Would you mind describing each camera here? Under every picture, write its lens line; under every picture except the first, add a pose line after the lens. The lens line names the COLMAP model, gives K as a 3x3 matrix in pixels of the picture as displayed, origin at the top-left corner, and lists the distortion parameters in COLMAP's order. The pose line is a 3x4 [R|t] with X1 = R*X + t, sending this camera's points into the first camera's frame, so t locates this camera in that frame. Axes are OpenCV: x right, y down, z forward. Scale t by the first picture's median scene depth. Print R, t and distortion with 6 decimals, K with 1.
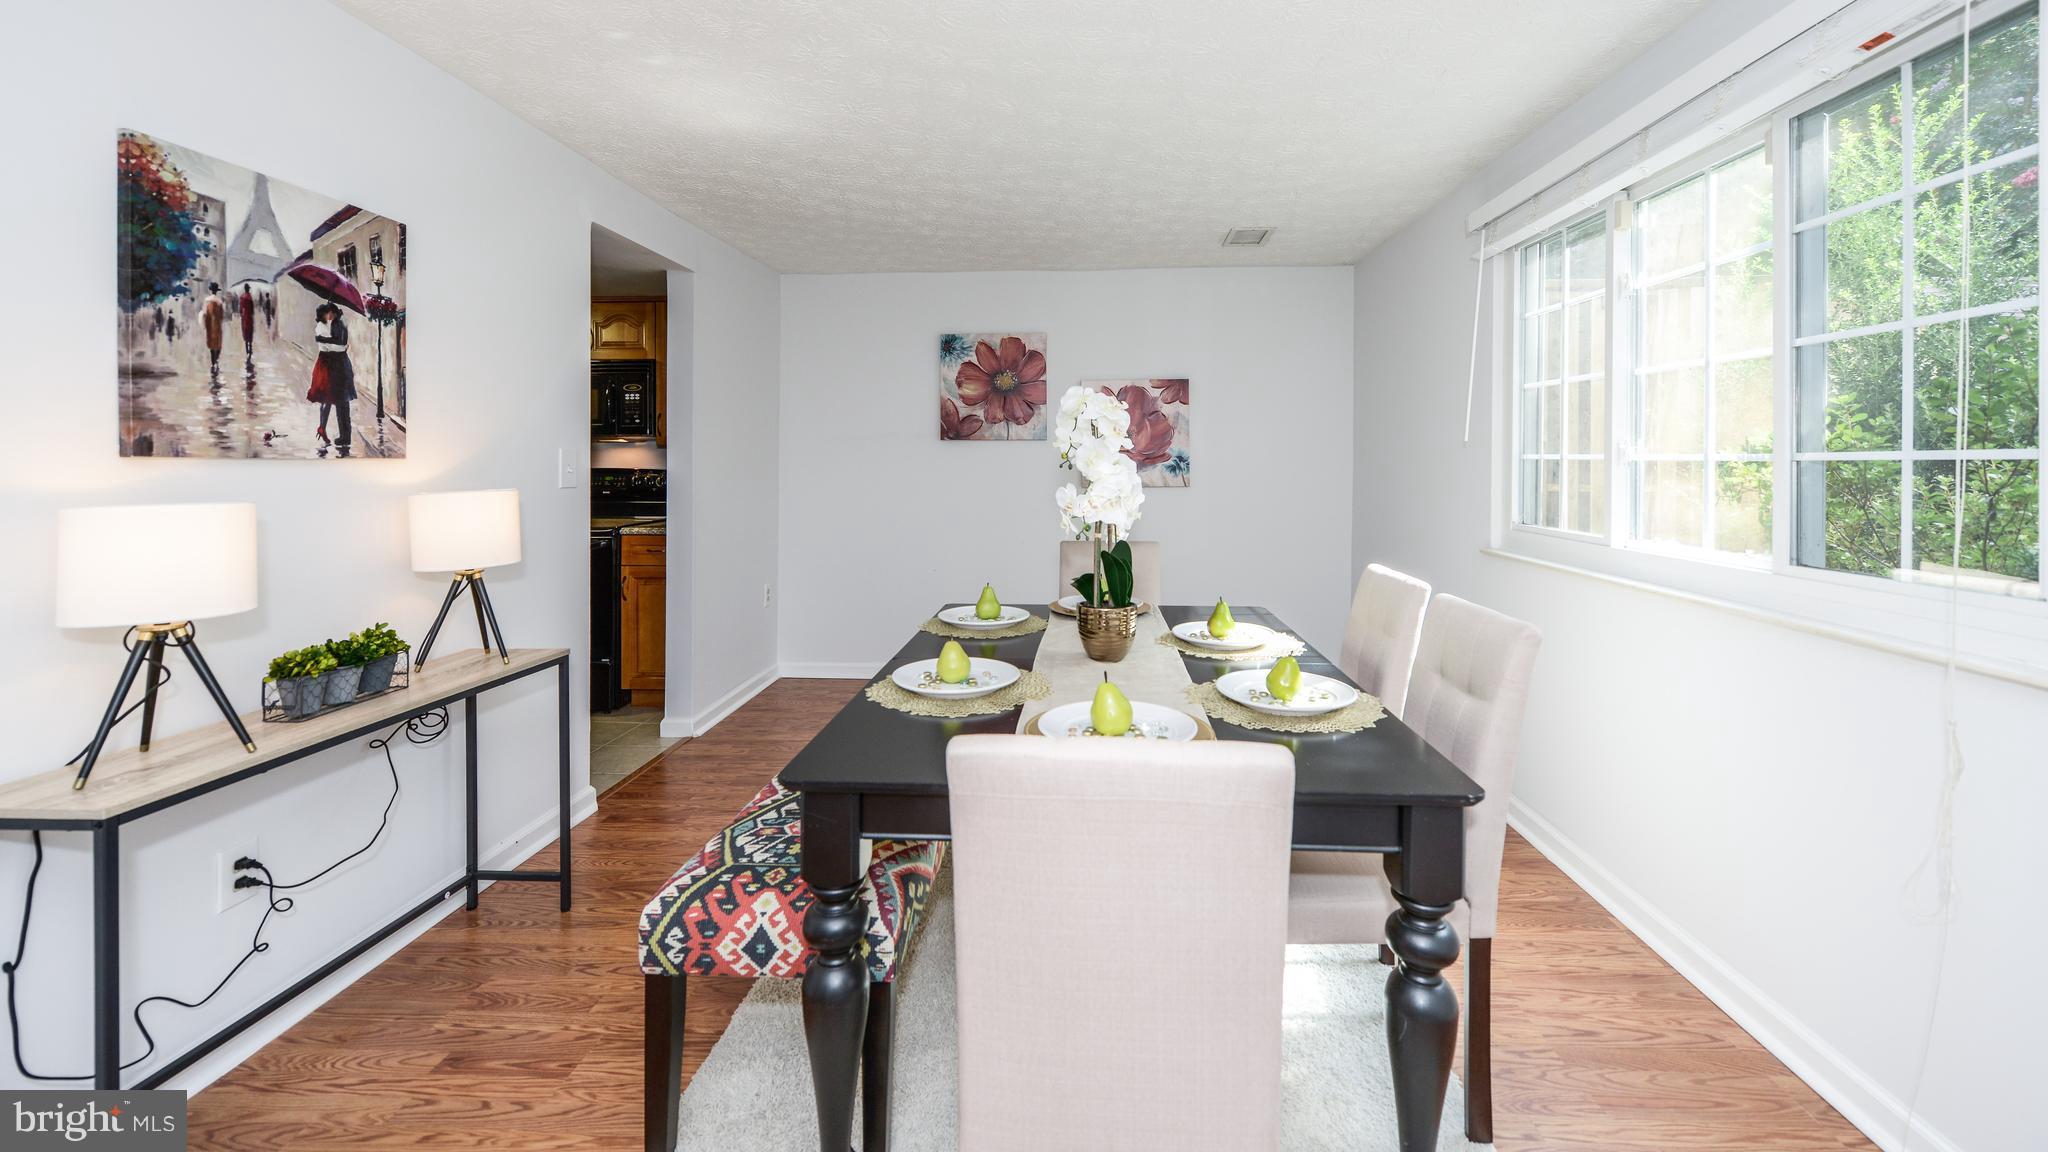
lens RADIAL K [[838.8, 0, 1086.1], [0, 838.8, 461.9], [0, 0, 1]] dist [0.001410, -0.000215]
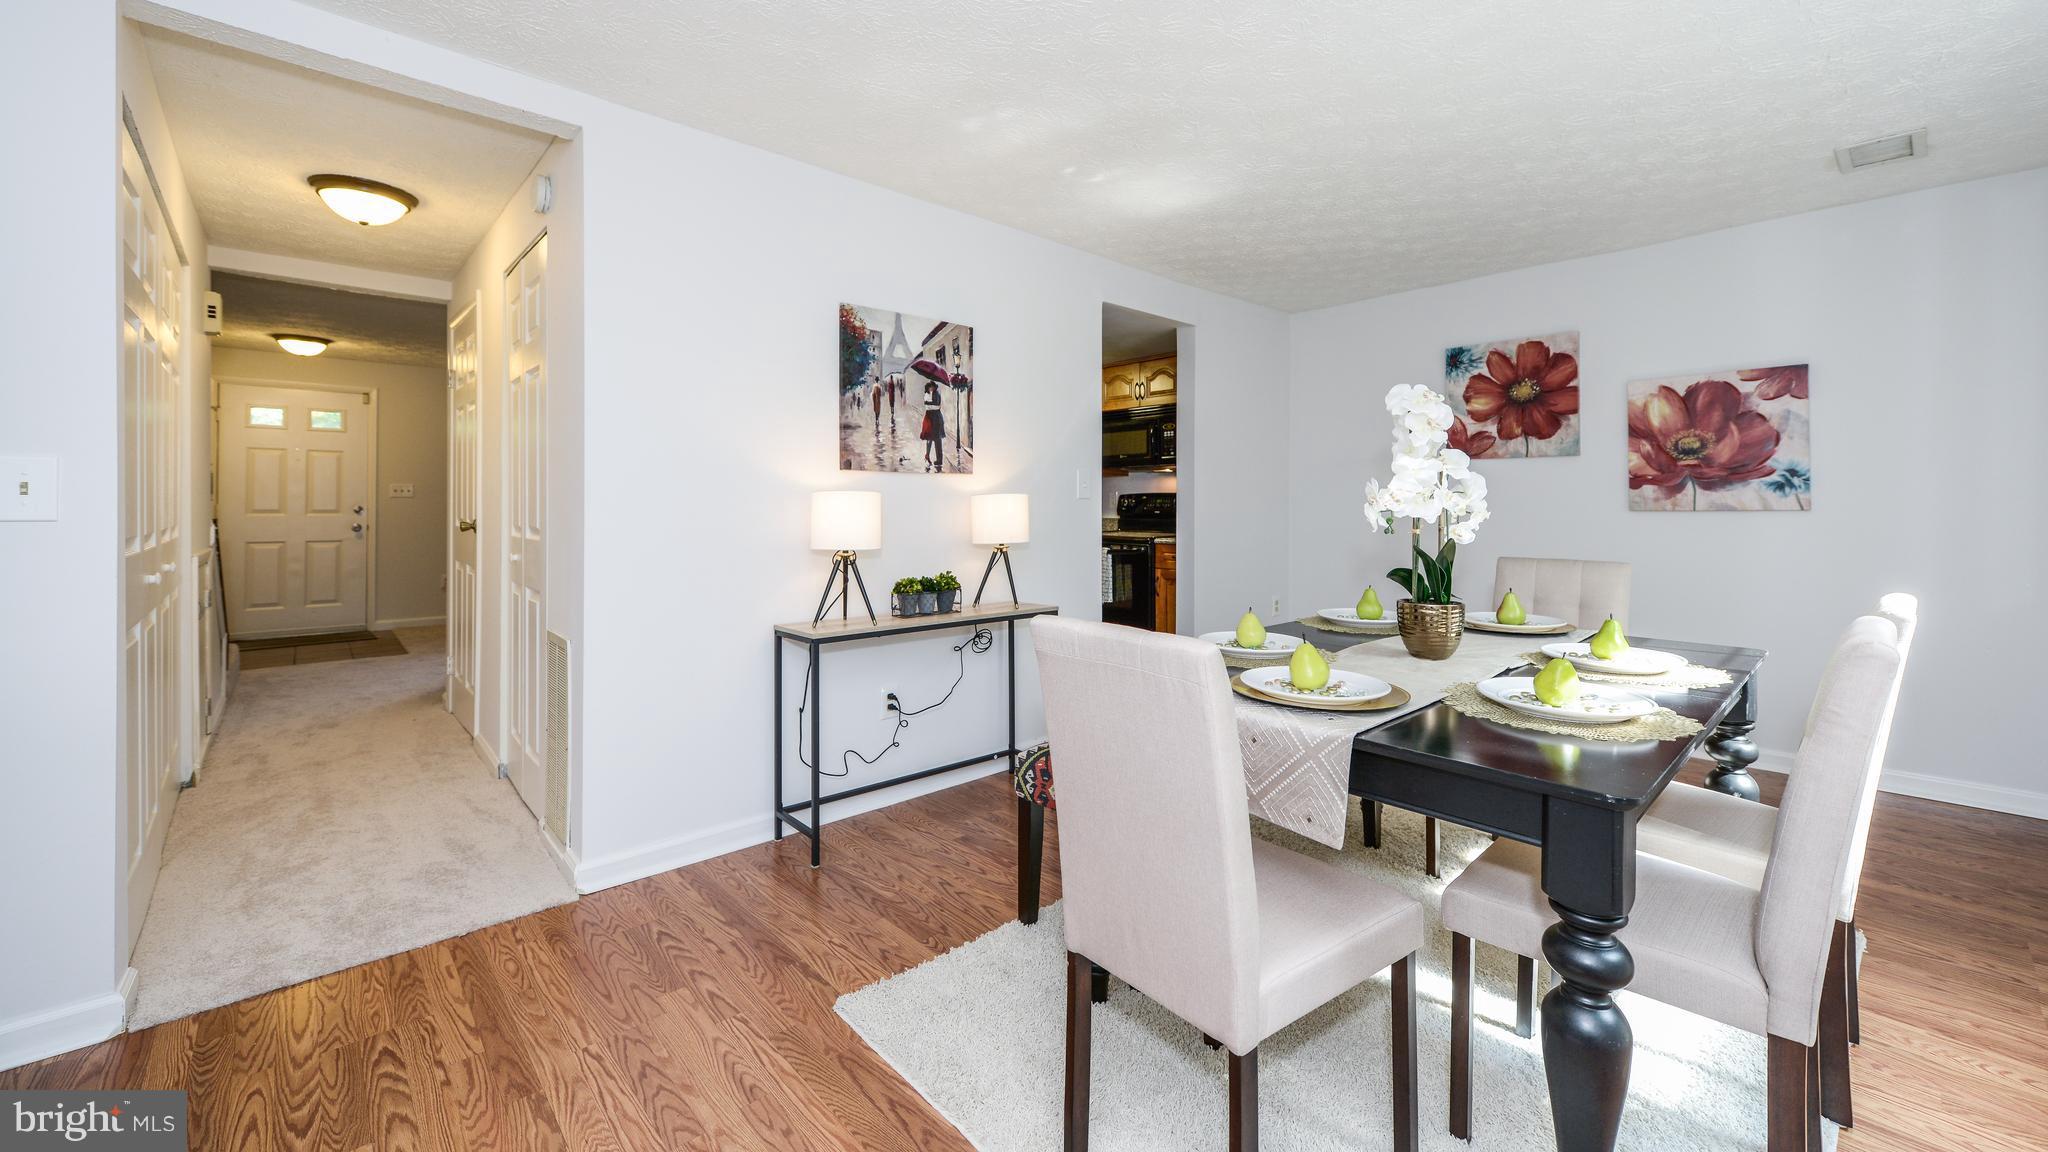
lens RADIAL K [[838.8, 0, 1002.2], [0, 838.8, 502.5], [0, 0, 1]] dist [0.001410, -0.000215]
pose [[0.679345, -0.002201, -0.733816, 0.444063], [-0.000293, 0.999995, -0.003271, 0.061933], [0.733819, 0.002437, 0.679341, -0.046543]]
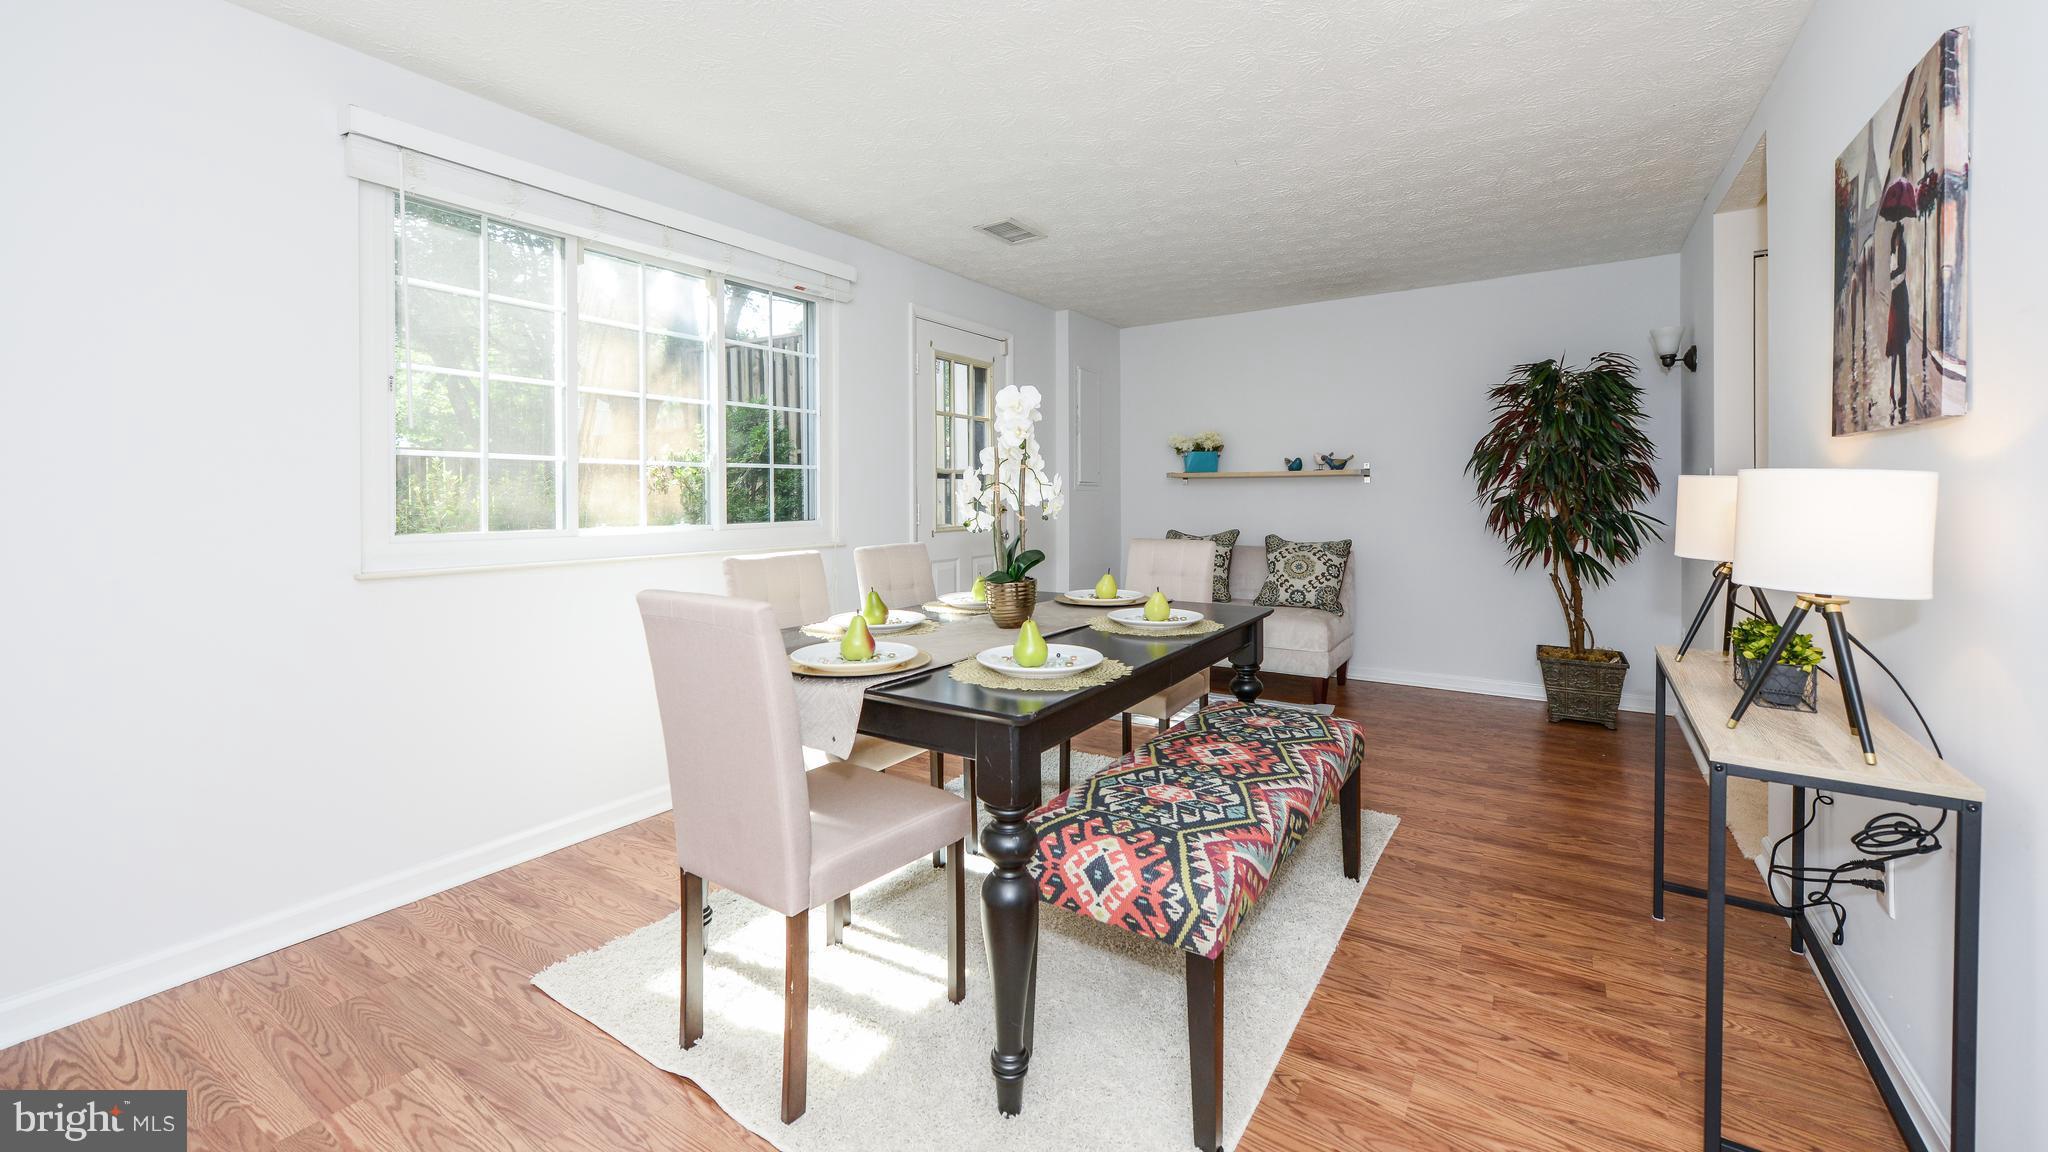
lens RADIAL K [[838.8, 0, 1034.7], [0, 838.8, 499.6], [0, 0, 1]] dist [0.001410, -0.000215]
pose [[-0.851112, -0.000362, 0.524984, -0.637760], [0.004384, 0.999960, 0.007798, 0.054930], [-0.524966, 0.008939, -0.851076, 2.093762]]
